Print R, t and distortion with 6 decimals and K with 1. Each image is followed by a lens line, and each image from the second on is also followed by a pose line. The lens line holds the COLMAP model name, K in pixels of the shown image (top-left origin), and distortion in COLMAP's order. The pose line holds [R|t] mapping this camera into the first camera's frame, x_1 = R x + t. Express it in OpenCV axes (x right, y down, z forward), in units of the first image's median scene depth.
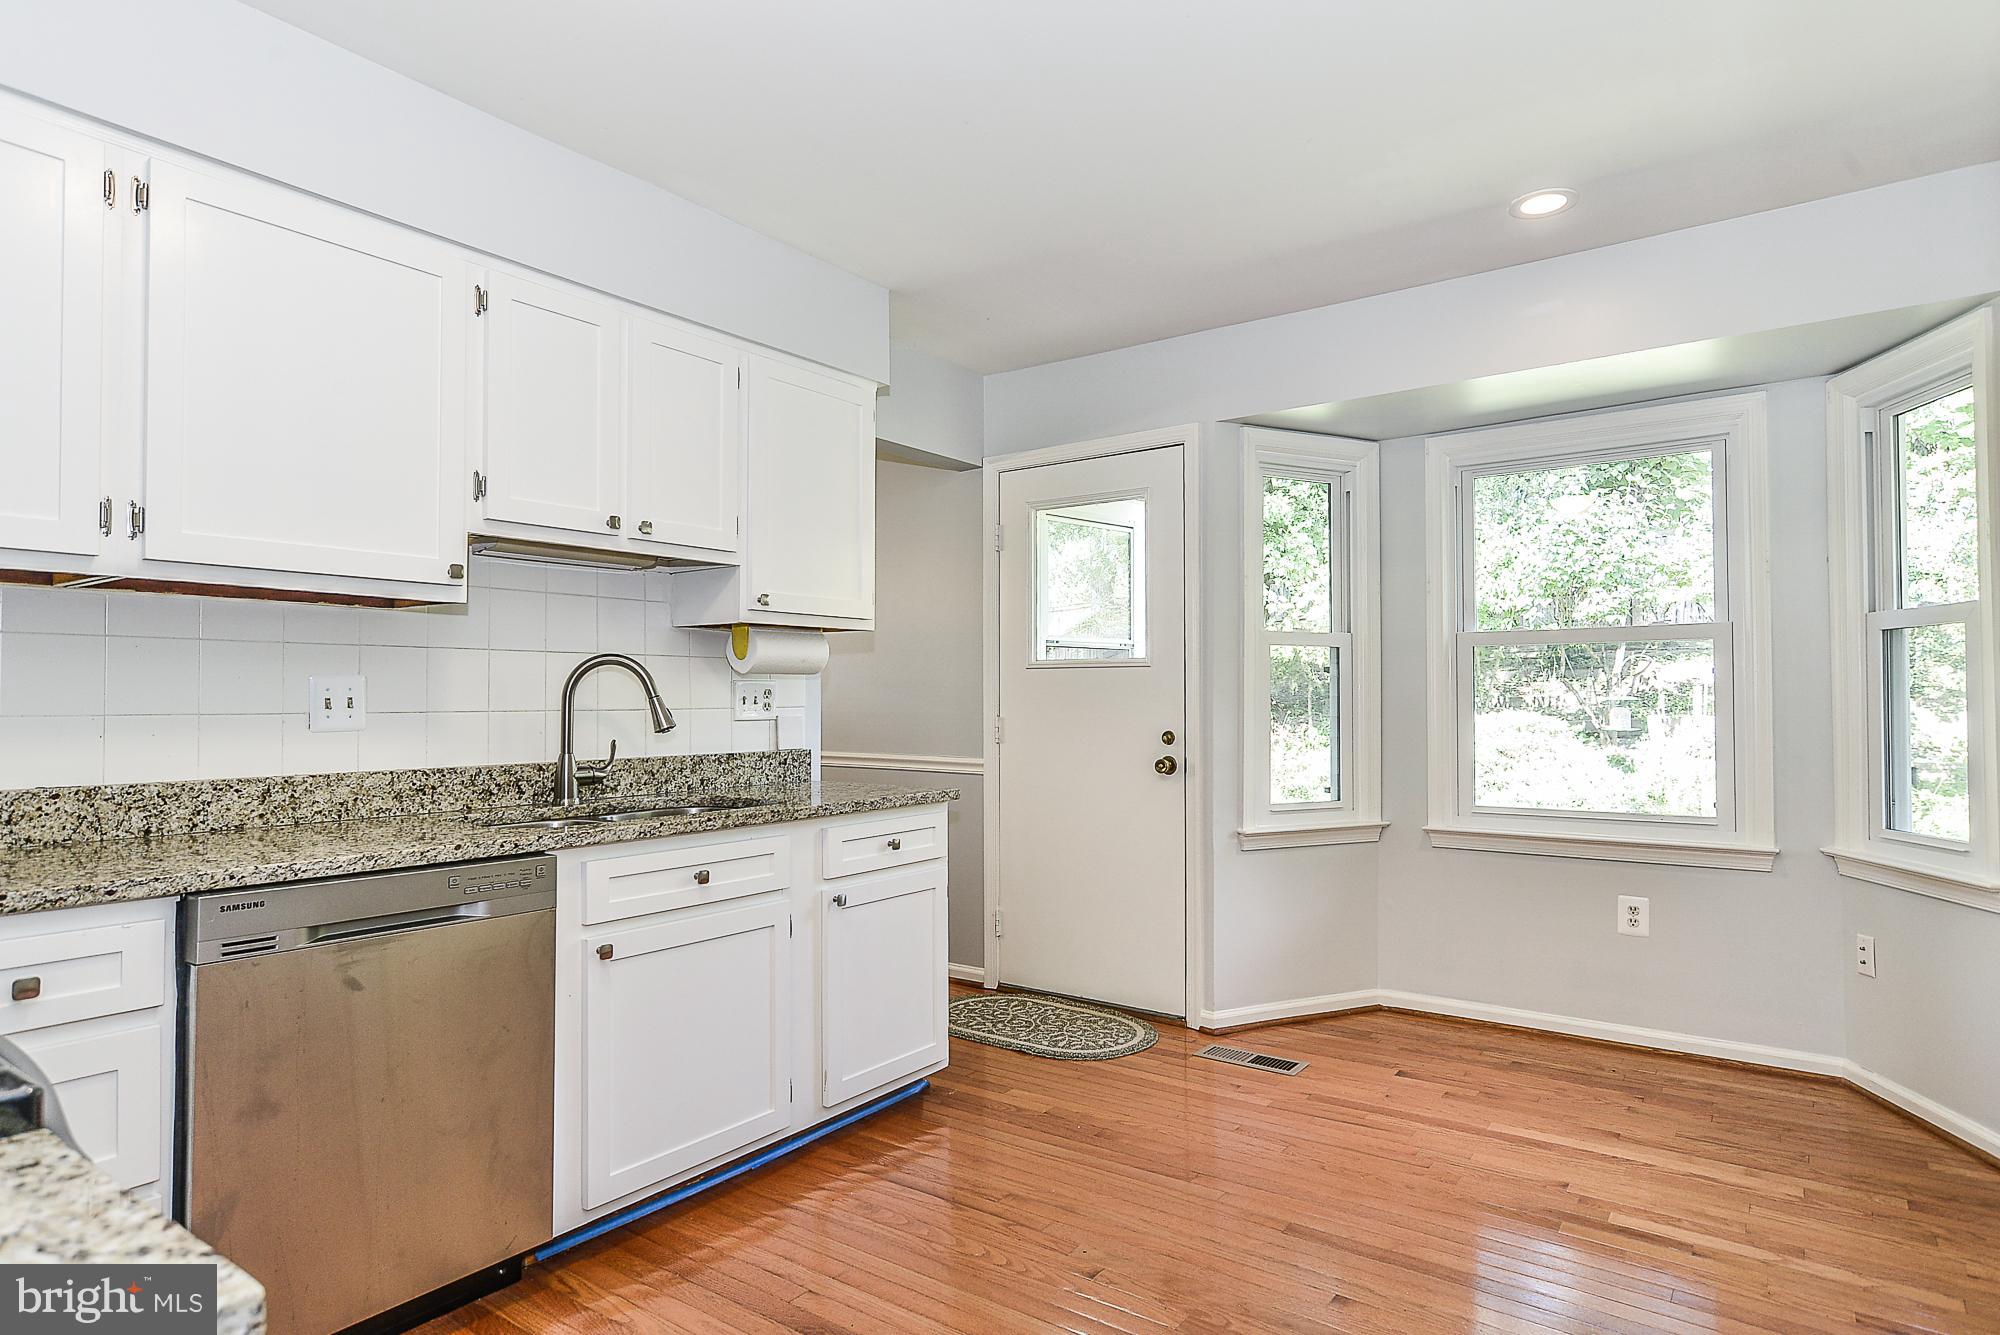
lens RADIAL K [[1081.7, 0, 983.7], [0, 1081.7, 677.9], [0, 0, 1]] dist [-0.006659, 0.001823]
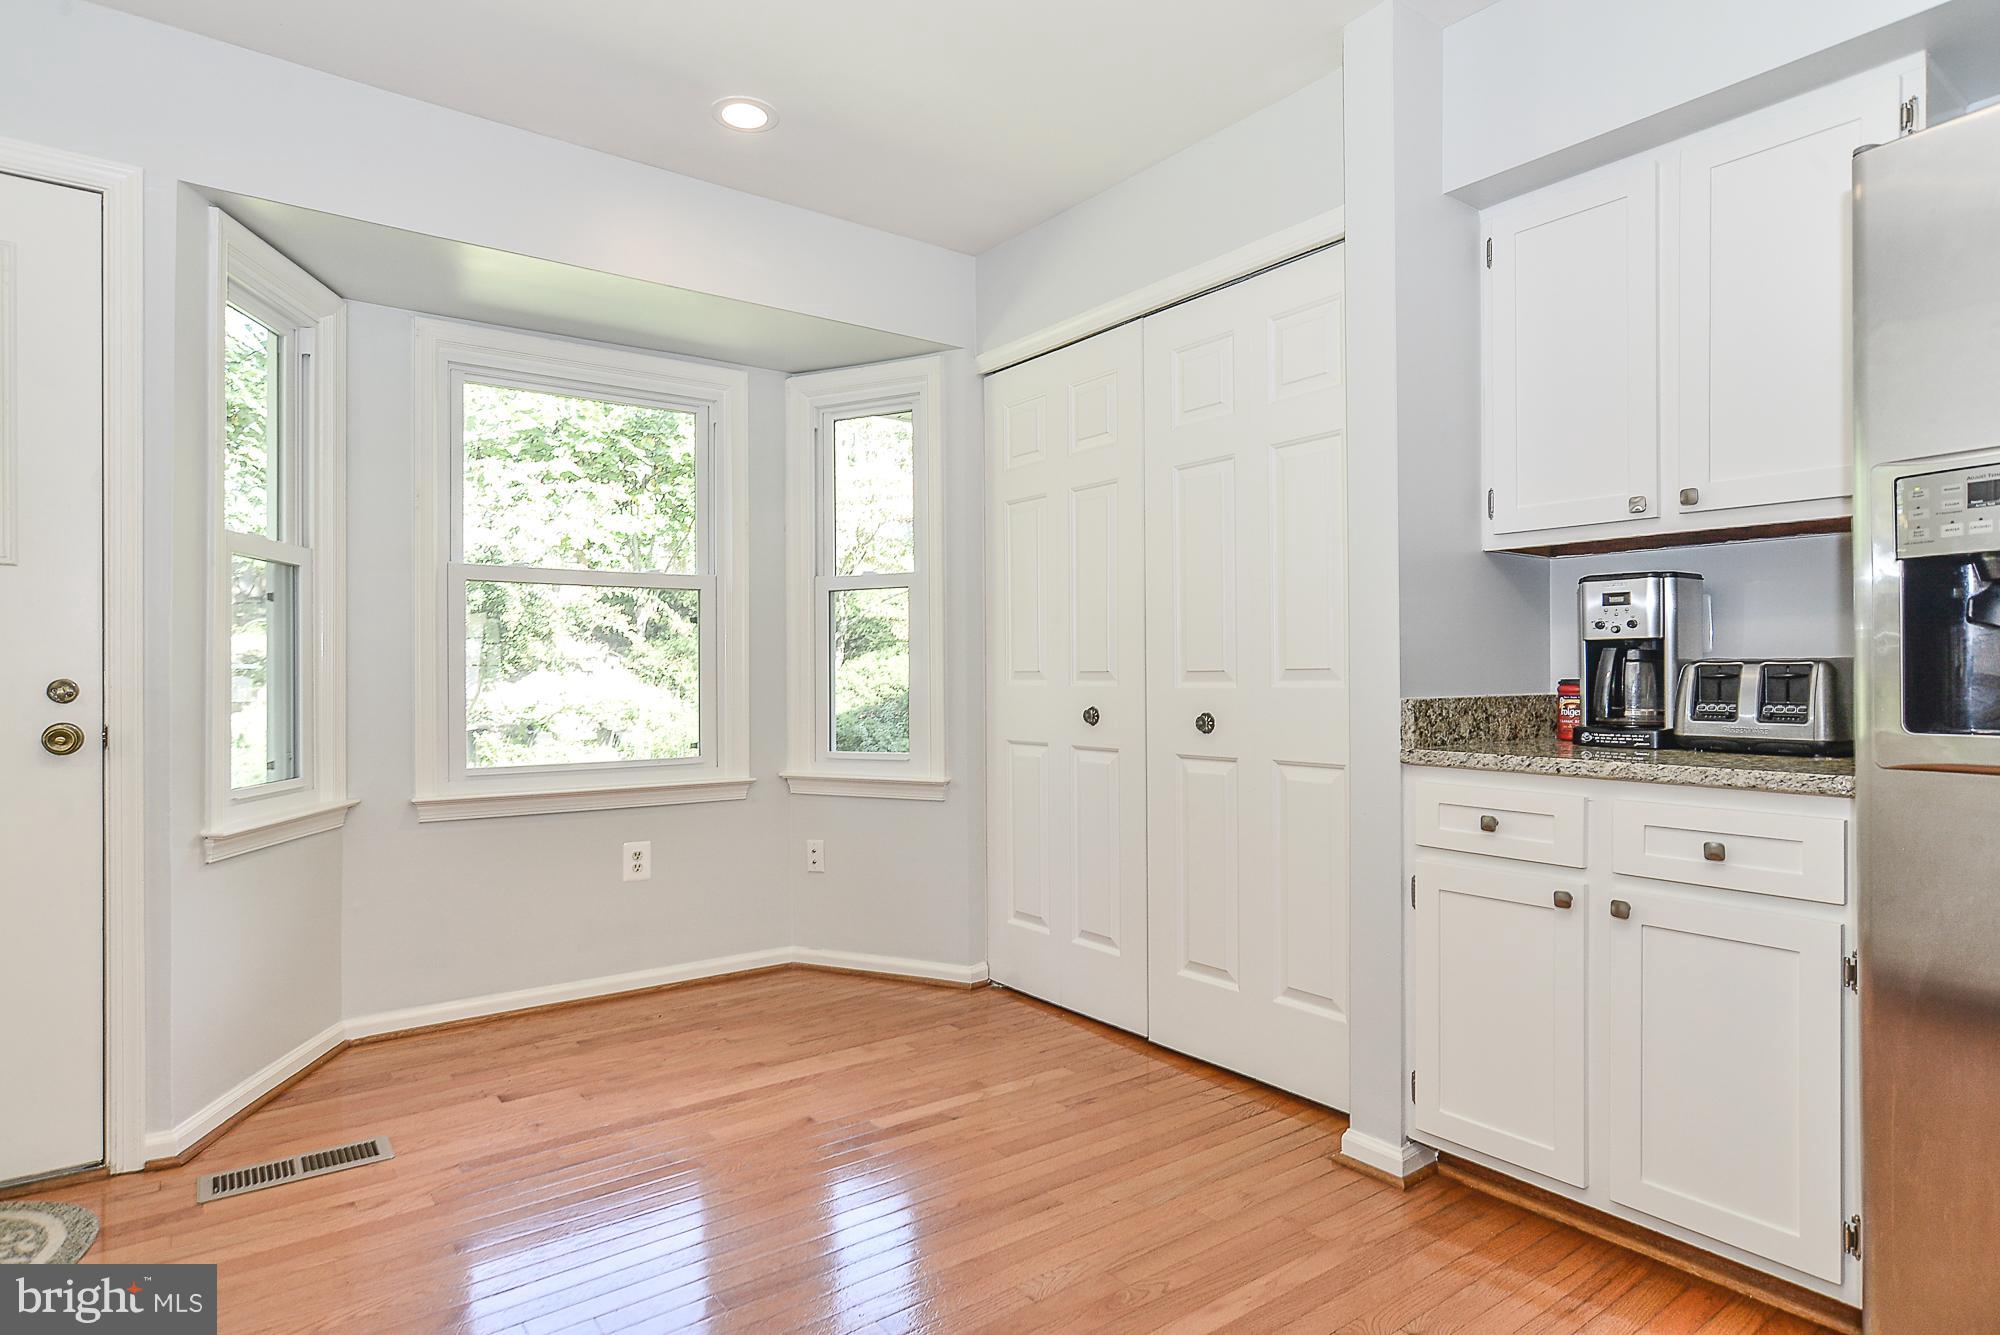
lens RADIAL K [[1081.7, 0, 983.7], [0, 1081.7, 677.9], [0, 0, 1]] dist [-0.006659, 0.001823]
pose [[0.288271, 0.001528, 0.957548, -0.273251], [-0.018860, 0.999814, 0.004082, 0.041821], [-0.957363, -0.019236, 0.288246, 0.420013]]
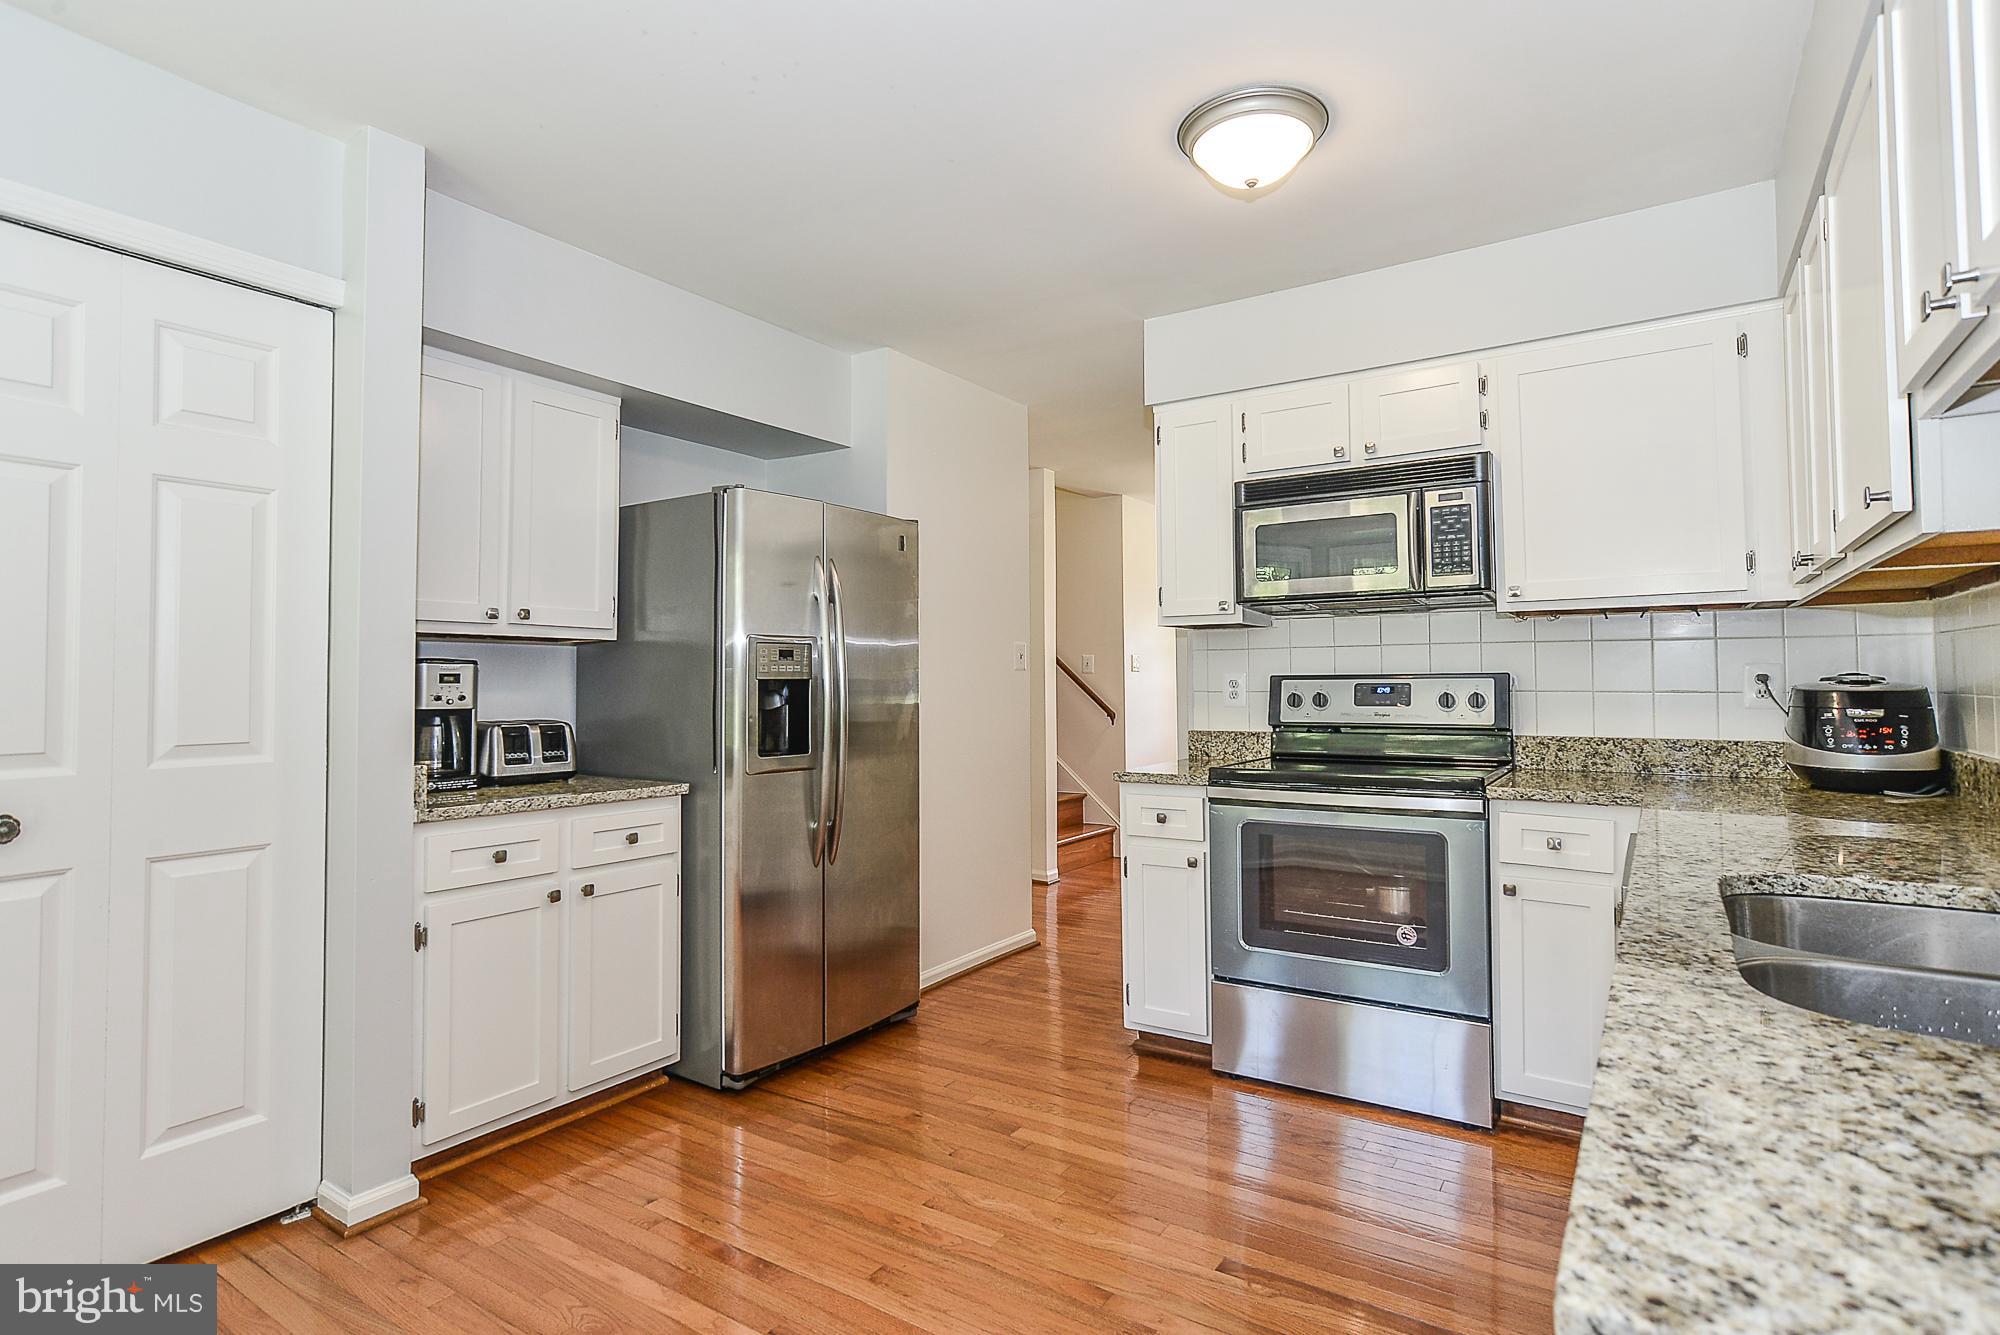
lens RADIAL K [[1012.1, 0, 1002.5], [0, 1012.1, 646.6], [0, 0, 1]] dist [-0.003423, -0.000419]
pose [[-0.997995, 0.008389, -0.062741, 0.069841], [0.012080, 0.998203, -0.058687, 0.017063], [0.062136, -0.059327, -0.996303, 1.075467]]
